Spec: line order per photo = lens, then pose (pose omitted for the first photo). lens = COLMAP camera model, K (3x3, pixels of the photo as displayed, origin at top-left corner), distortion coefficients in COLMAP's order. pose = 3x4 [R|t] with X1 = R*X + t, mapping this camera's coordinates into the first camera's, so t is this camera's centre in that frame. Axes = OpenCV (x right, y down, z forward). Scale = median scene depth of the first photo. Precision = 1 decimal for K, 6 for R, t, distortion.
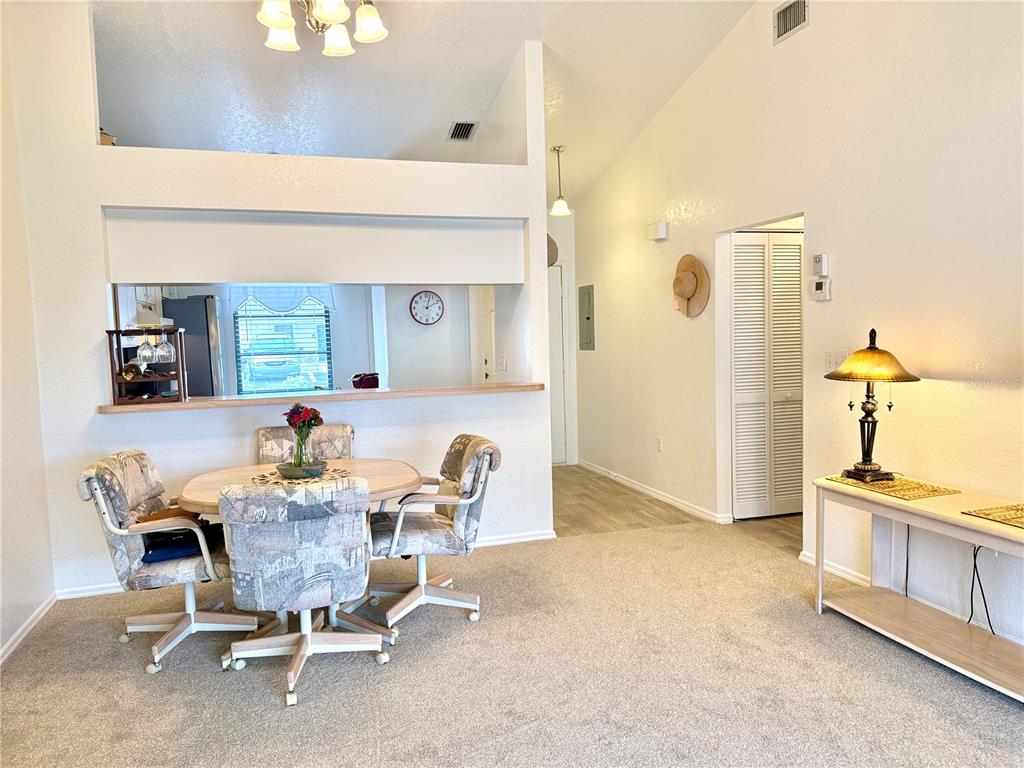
lens RADIAL K [[724.8, 0, 528.4], [0, 724.8, 383.6], [0, 0, 1]] dist [0.006929, -0.054458]
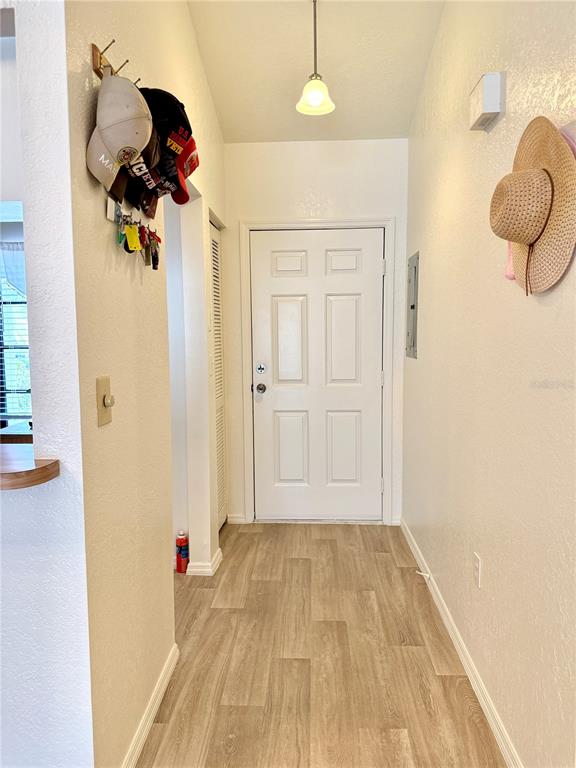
lens RADIAL K [[543.6, 0, 288.0], [0, 543.6, 384.0], [0, 0, 1]] dist [0.006929, -0.054458]
pose [[0.930885, 0.059039, -0.360509, 0.252432], [-0.045295, 0.997893, 0.046462, -0.067660], [0.362493, -0.026921, 0.931598, 0.856030]]
